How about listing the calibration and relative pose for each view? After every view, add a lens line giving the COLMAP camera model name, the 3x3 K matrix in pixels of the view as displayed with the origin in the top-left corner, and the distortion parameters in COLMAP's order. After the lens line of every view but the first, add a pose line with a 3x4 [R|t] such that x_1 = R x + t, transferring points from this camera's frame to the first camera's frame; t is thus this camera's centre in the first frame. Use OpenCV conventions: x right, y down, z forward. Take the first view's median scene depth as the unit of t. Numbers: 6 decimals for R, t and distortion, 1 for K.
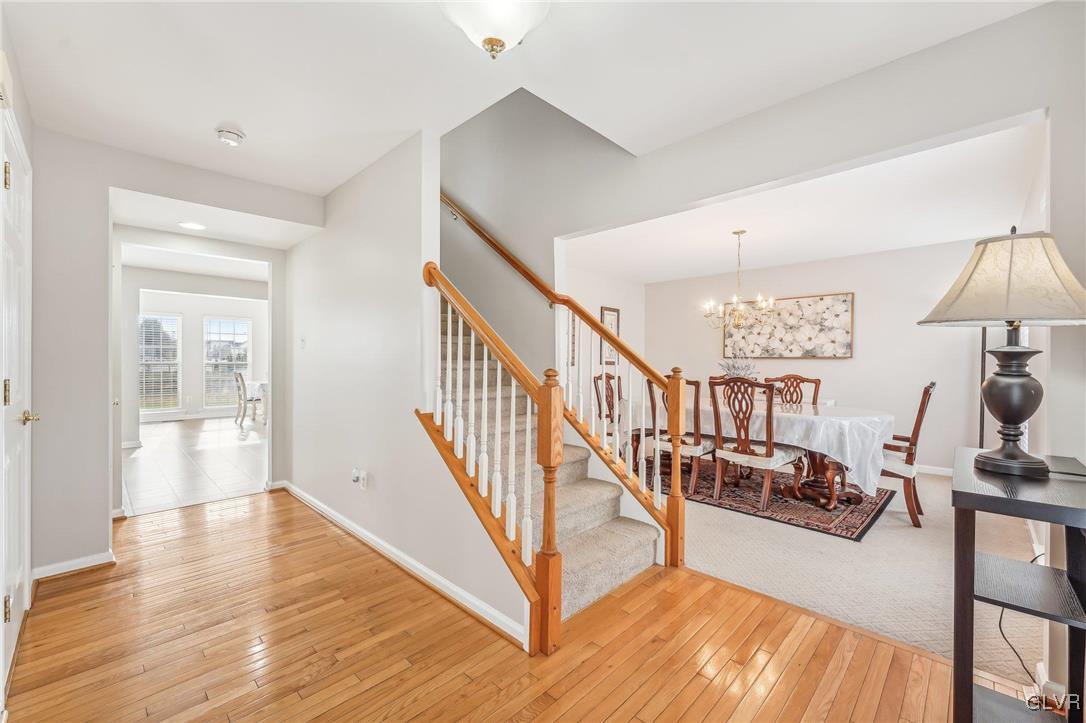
lens RADIAL K [[445.0, 0, 543.6], [0, 445.0, 361.0], [0, 0, 1]] dist [0.002003, -0.000431]
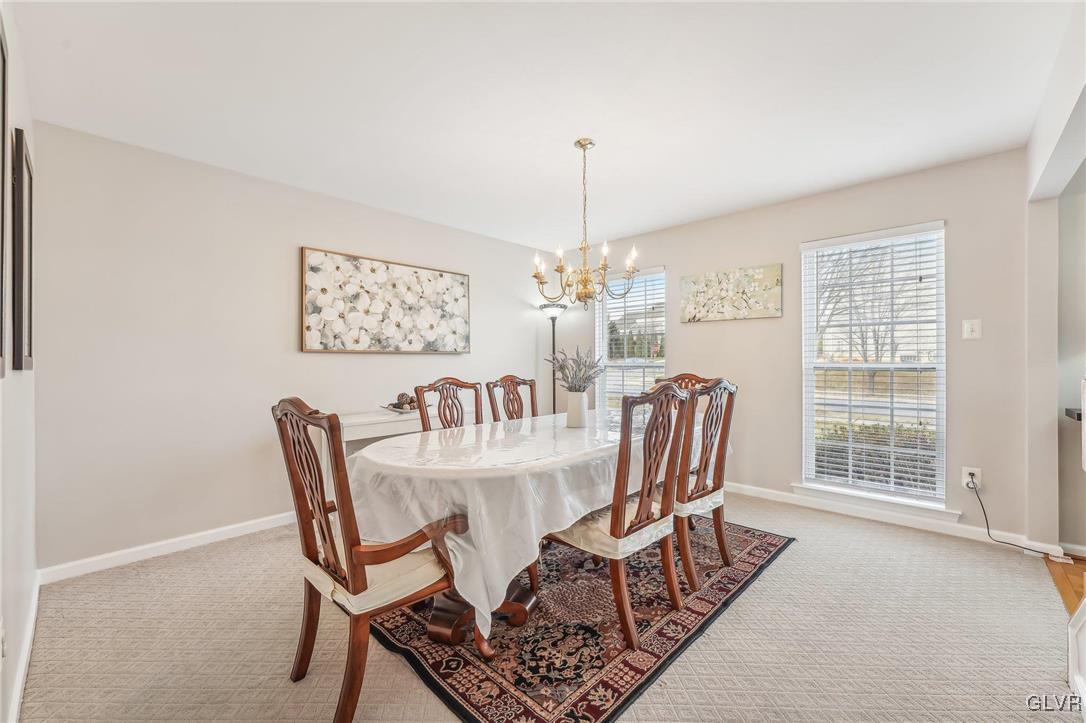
lens RADIAL K [[445.0, 0, 543.4], [0, 445.0, 360.0], [0, 0, 1]] dist [0.002003, -0.000431]
pose [[-0.021240, -0.003885, 0.999767, -0.131716], [0.003906, 0.999984, 0.003969, 0.002690], [-0.999767, 0.003990, -0.021224, 0.808584]]
